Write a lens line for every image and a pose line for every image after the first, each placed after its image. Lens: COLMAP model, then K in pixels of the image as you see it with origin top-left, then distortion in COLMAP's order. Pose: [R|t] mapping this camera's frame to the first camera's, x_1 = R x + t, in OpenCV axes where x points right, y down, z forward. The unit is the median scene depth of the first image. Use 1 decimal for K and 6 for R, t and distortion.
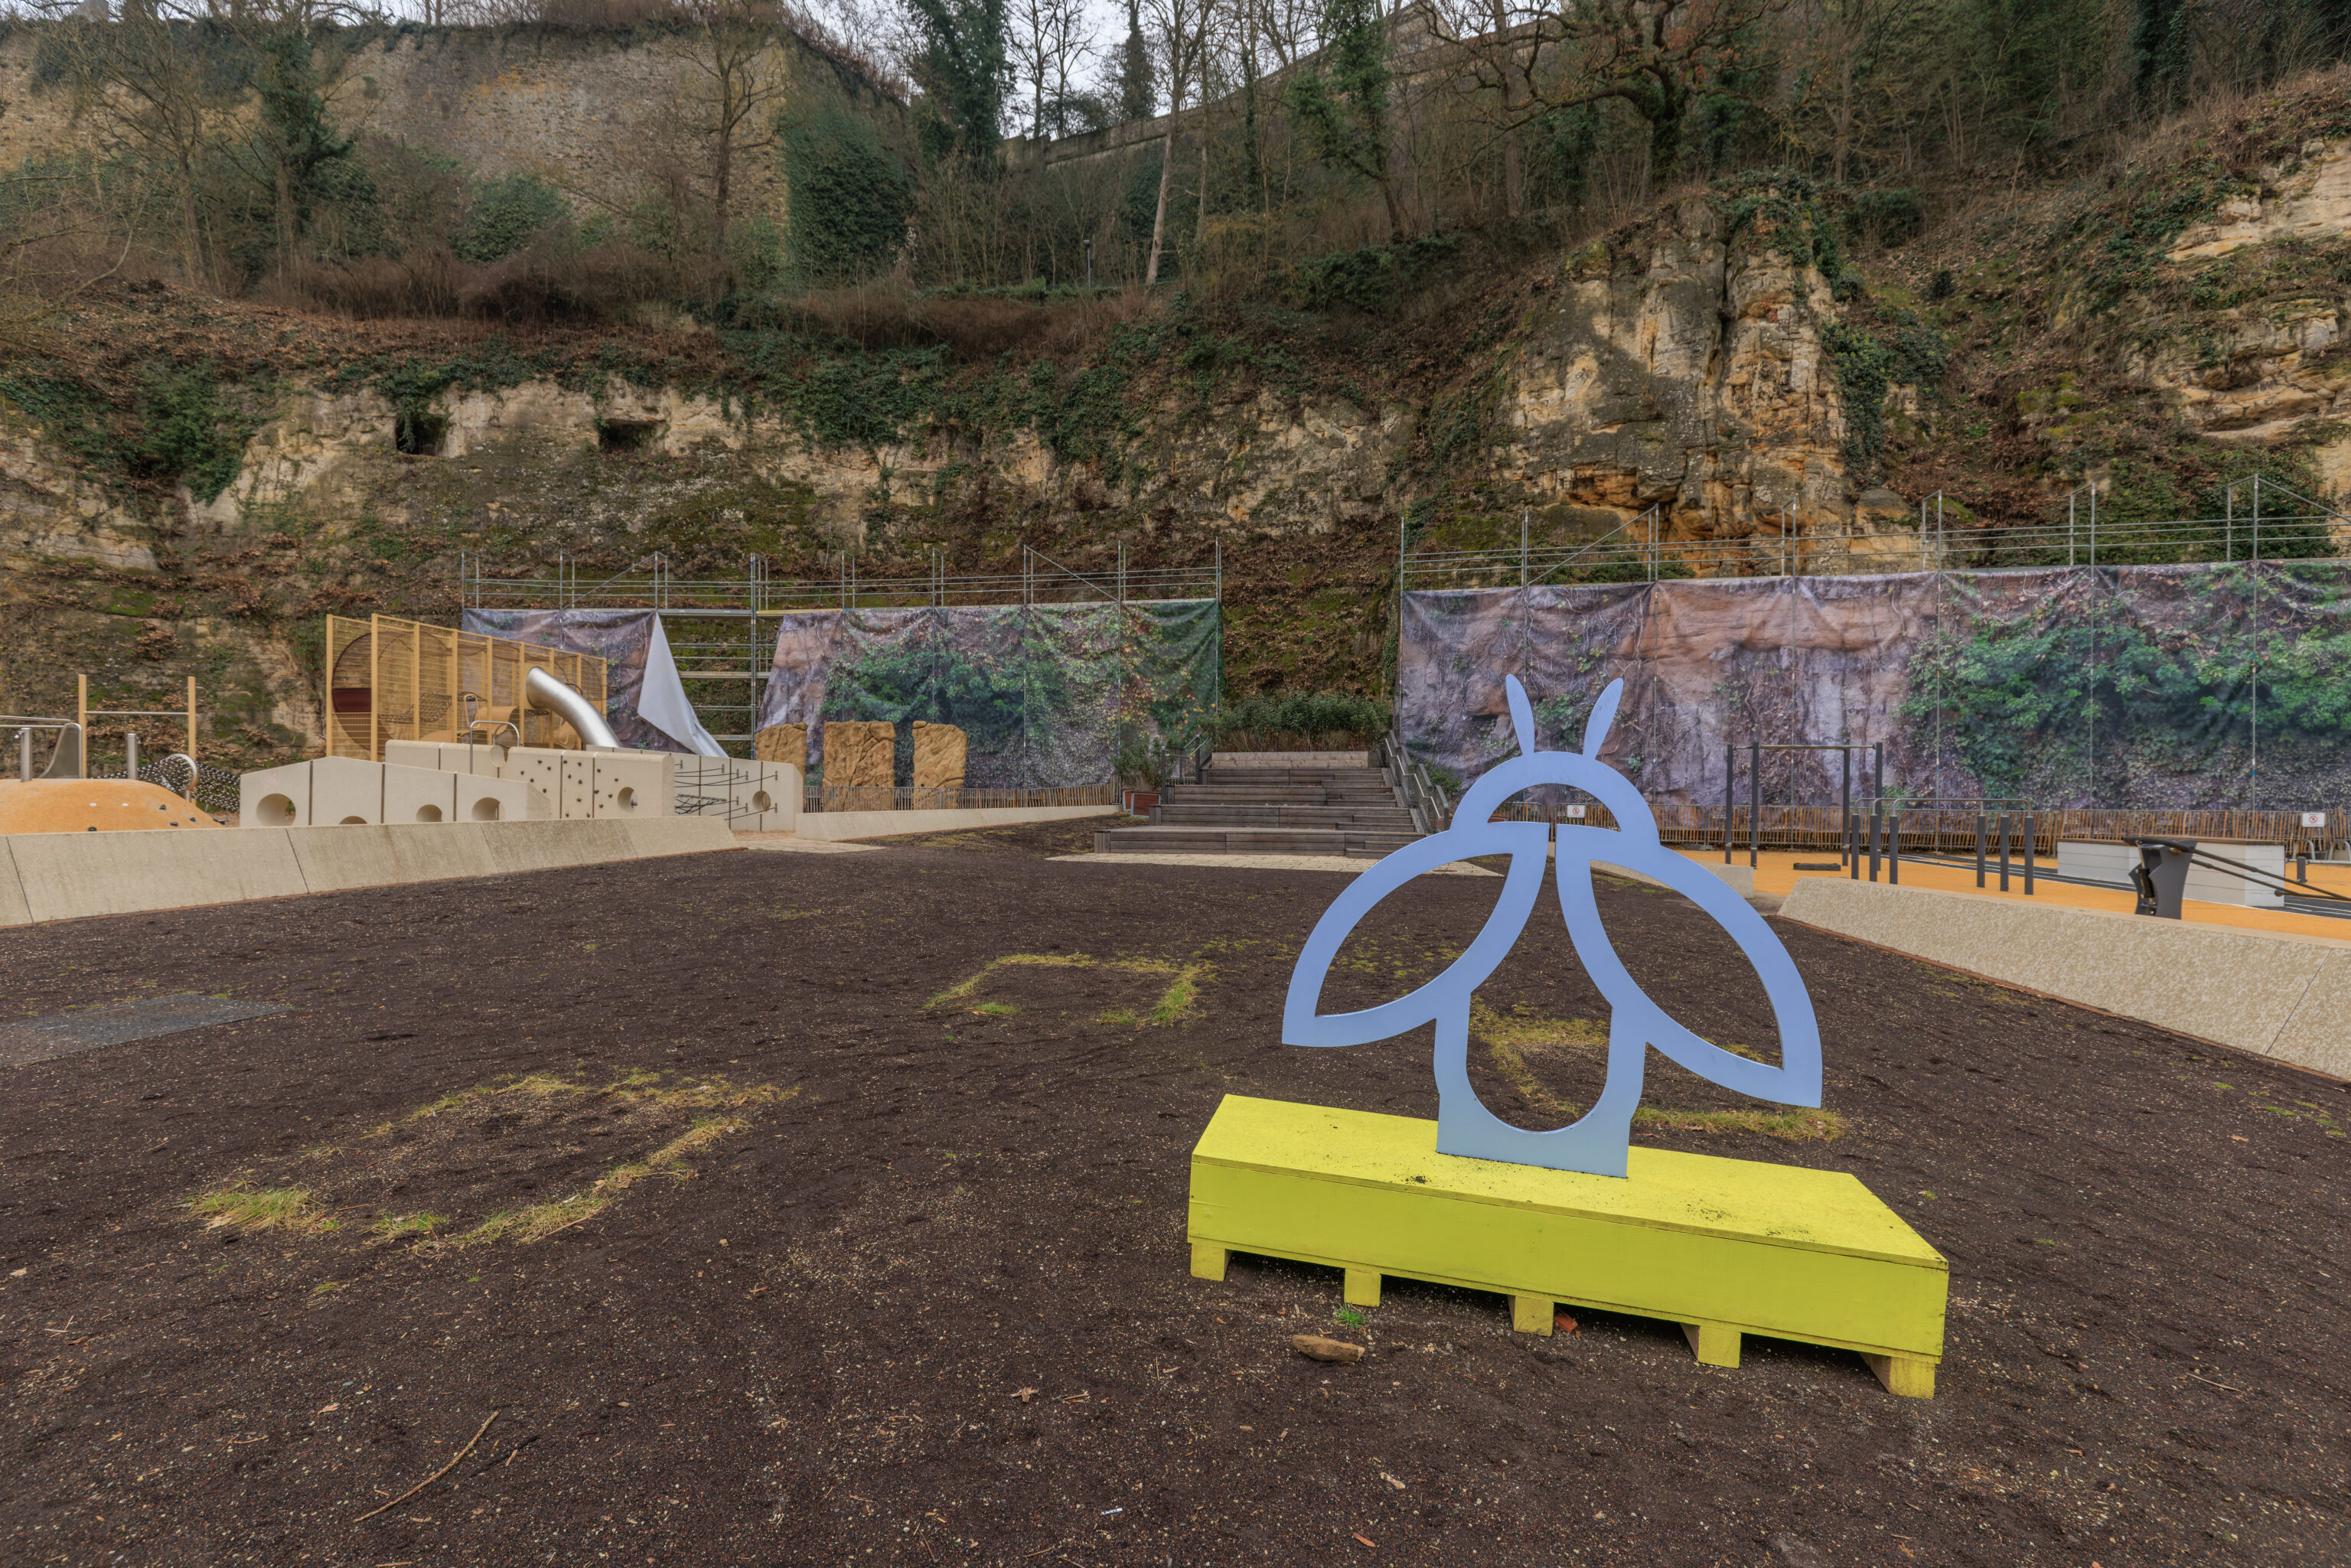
lens RADIAL K [[1048.4, 0, 1168.8], [0, 1048.4, 792.7], [0, 0, 1]] dist [0.000930, -0.000001]
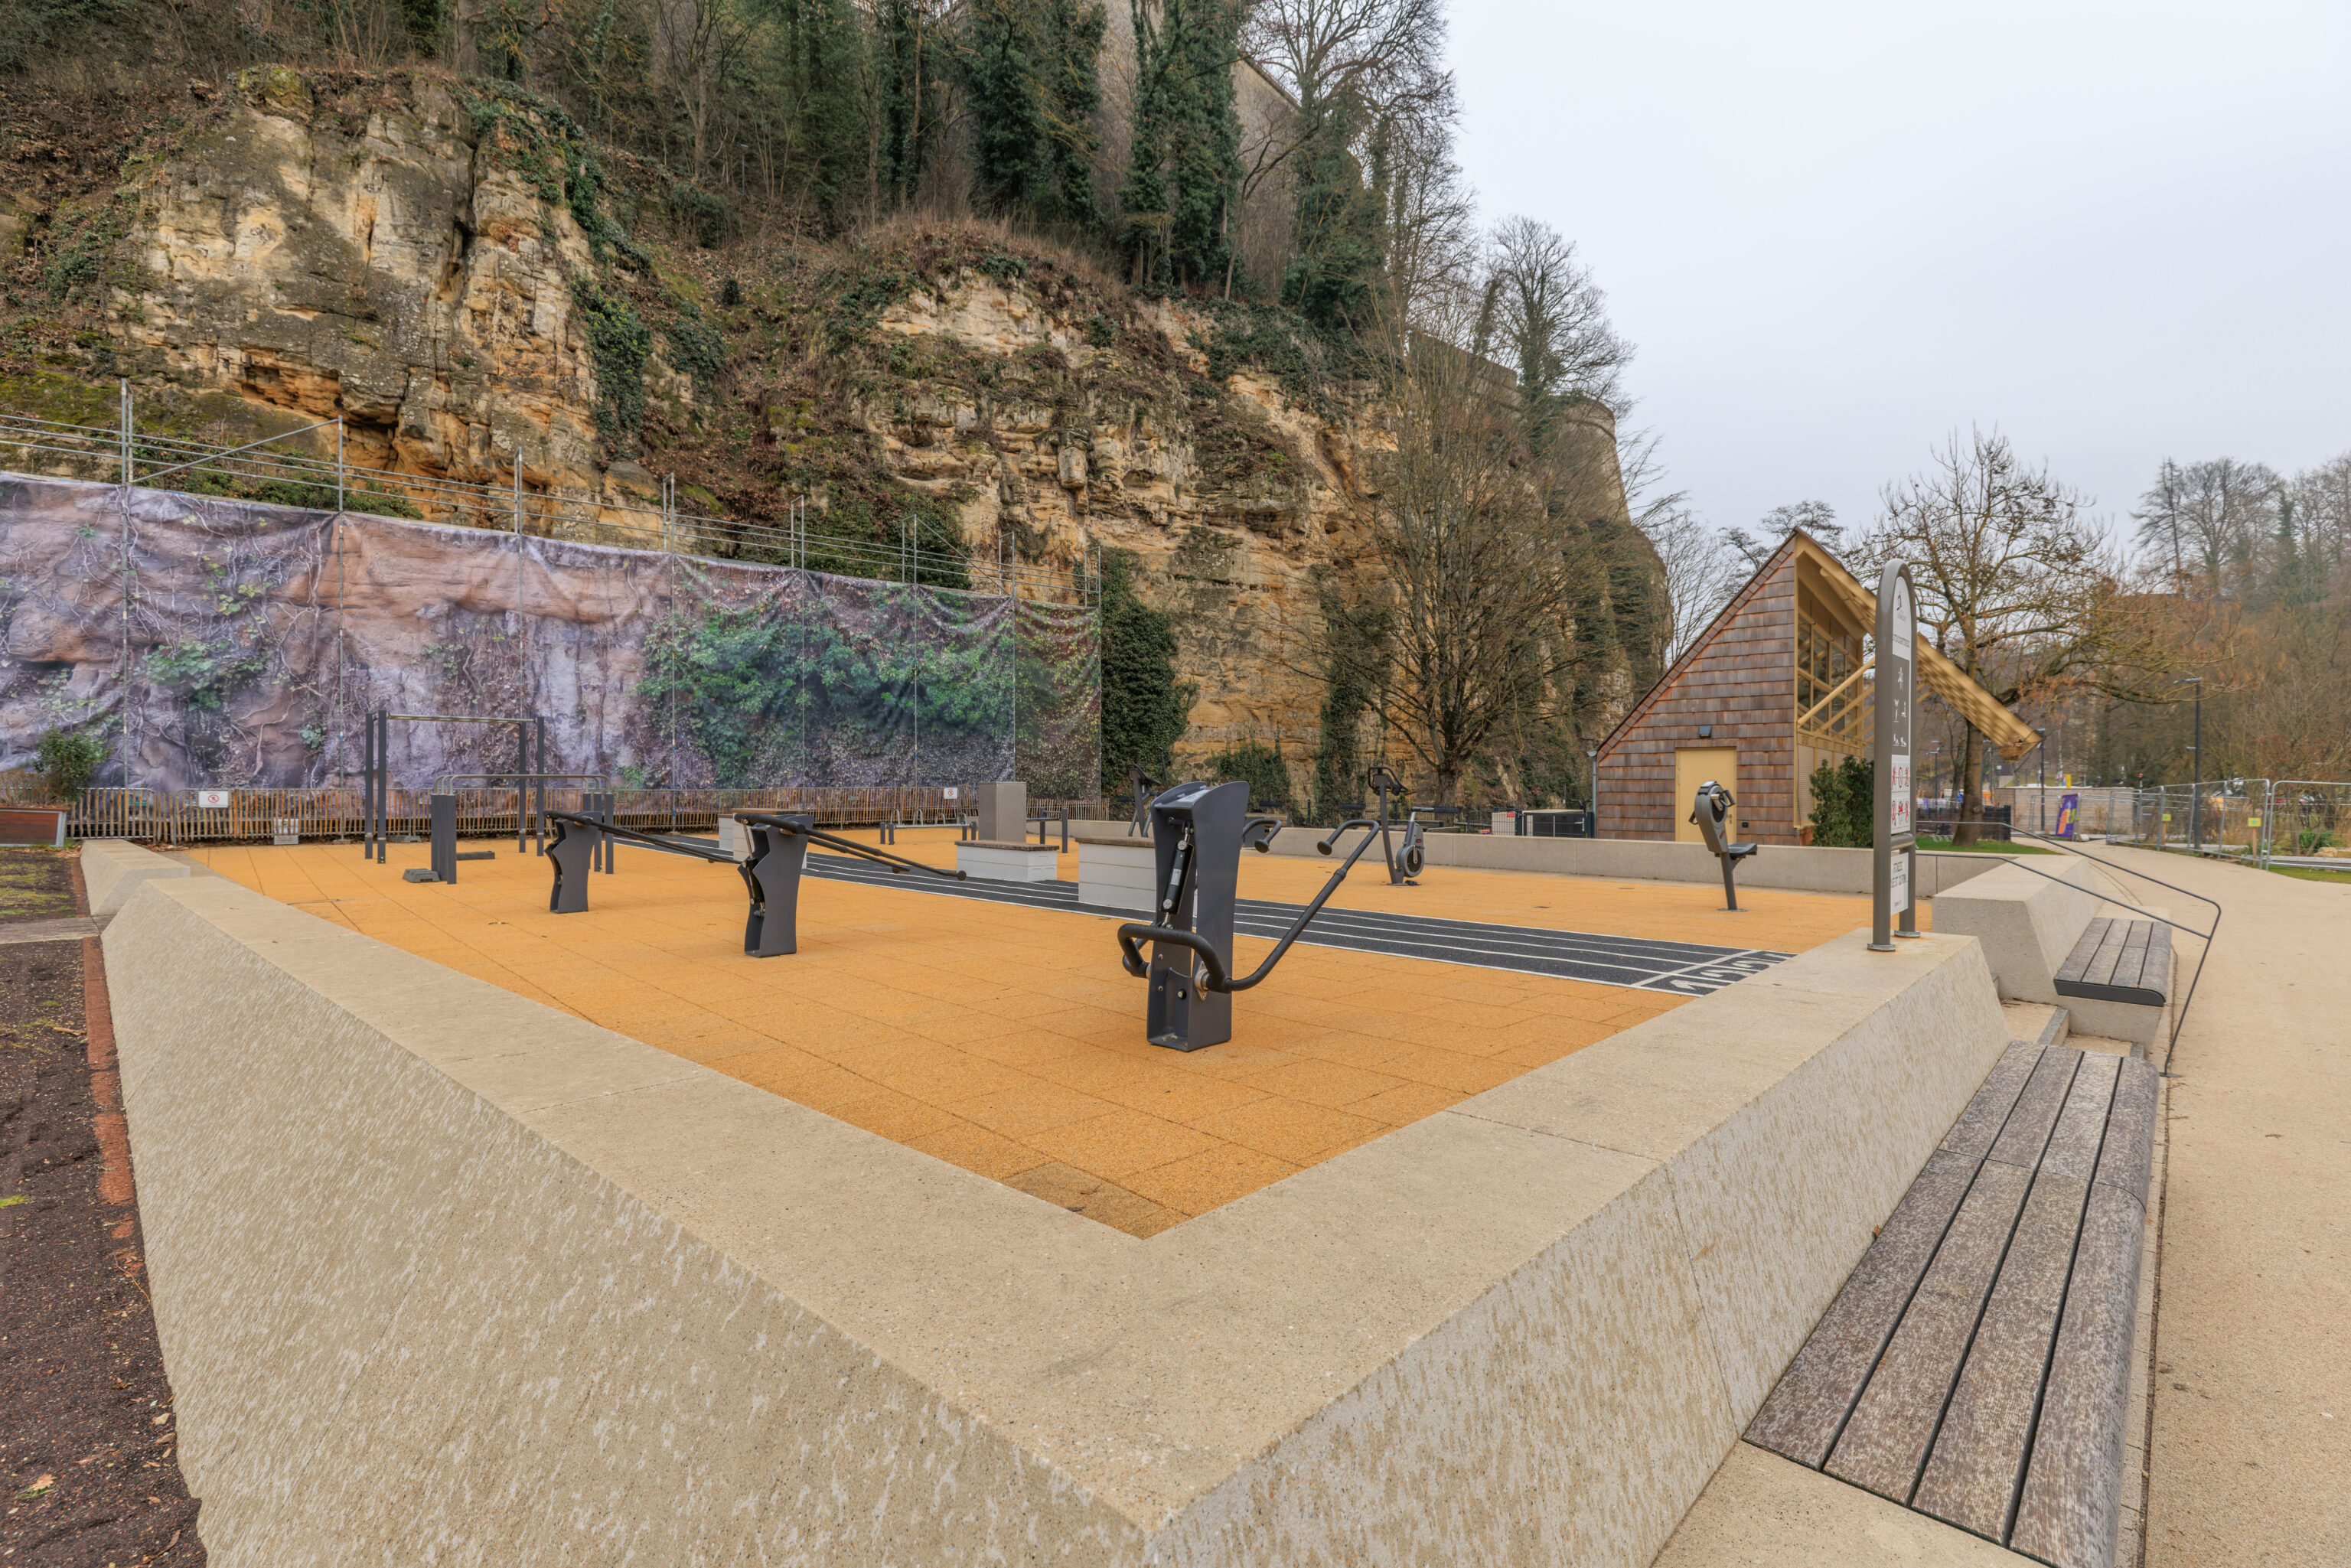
lens RADIAL K [[1047.3, 0, 1166.7], [0, 1047.3, 785.3], [0, 0, 1]] dist [0.000497, -0.000031]
pose [[0.625440, -0.010775, 0.780198, 0.209207], [0.006061, 0.999942, 0.008952, 0.004831], [-0.780249, -0.000870, 0.625468, -0.000417]]
